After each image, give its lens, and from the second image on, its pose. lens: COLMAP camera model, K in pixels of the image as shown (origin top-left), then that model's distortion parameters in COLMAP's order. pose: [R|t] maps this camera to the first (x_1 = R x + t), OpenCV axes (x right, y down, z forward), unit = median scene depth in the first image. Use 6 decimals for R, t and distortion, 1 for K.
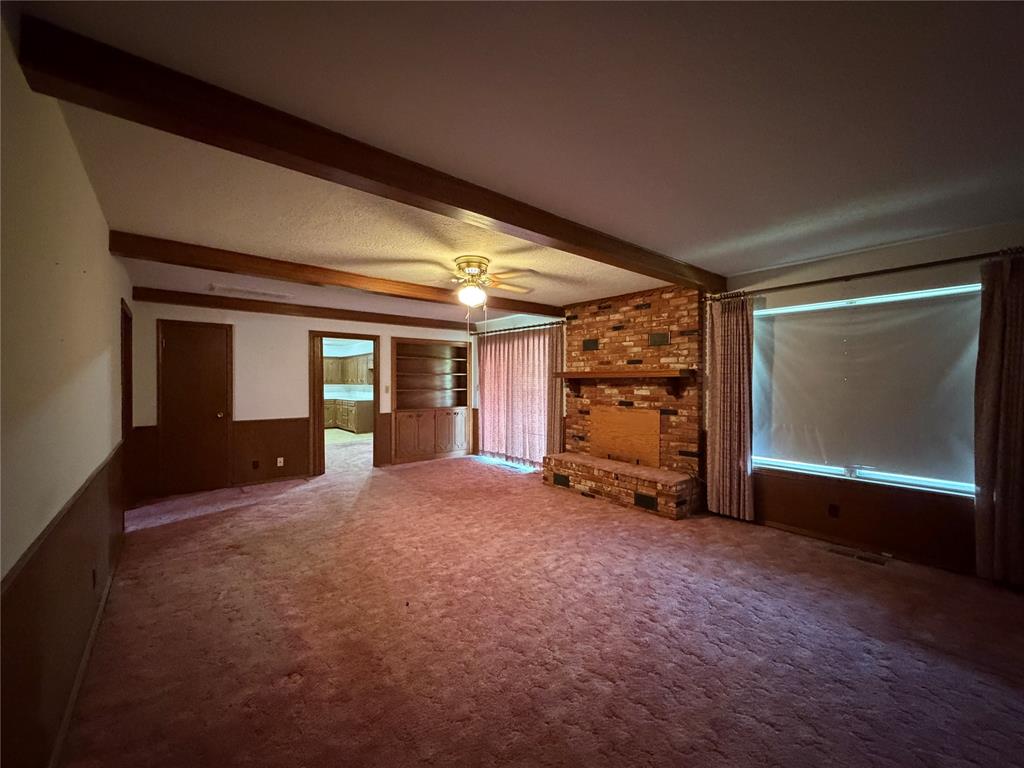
lens RADIAL K [[409.2, 0, 506.1], [0, 409.2, 383.5], [0, 0, 1]] dist [0.000056, -0.000120]
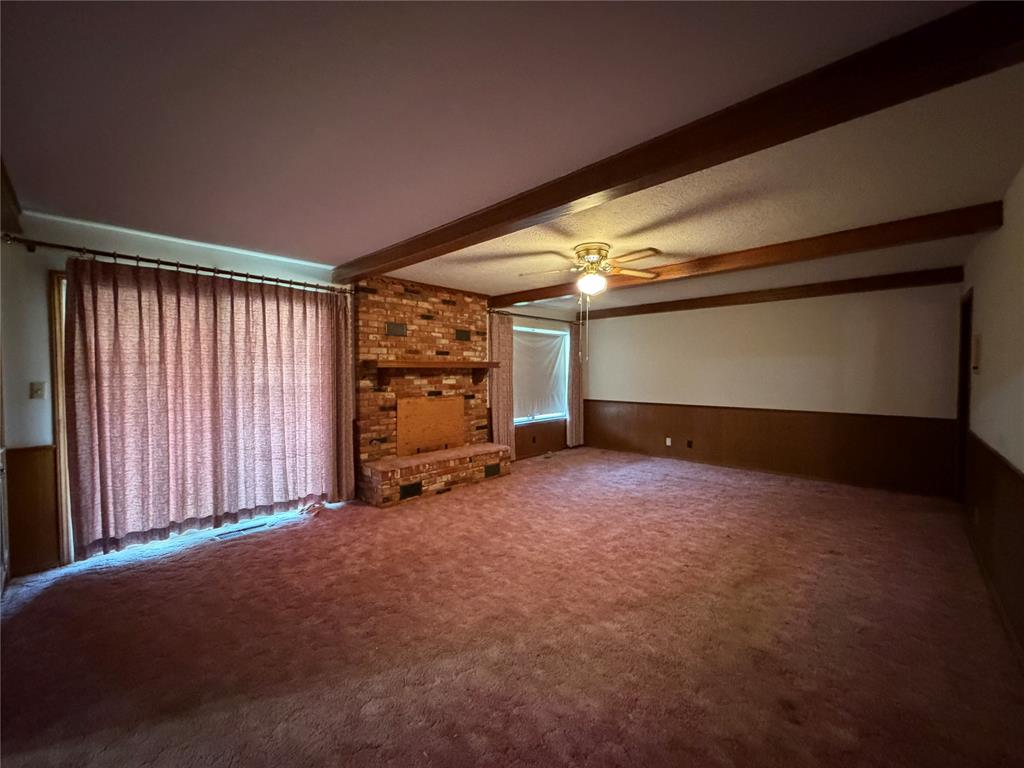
lens RADIAL K [[409.2, 0, 510.9], [0, 409.2, 383.6], [0, 0, 1]] dist [0.000056, -0.000120]
pose [[-0.125418, -0.031747, 0.991596, -0.755699], [0.006504, 0.999440, 0.032821, -0.007547], [-0.992083, 0.010566, -0.125141, 0.957692]]
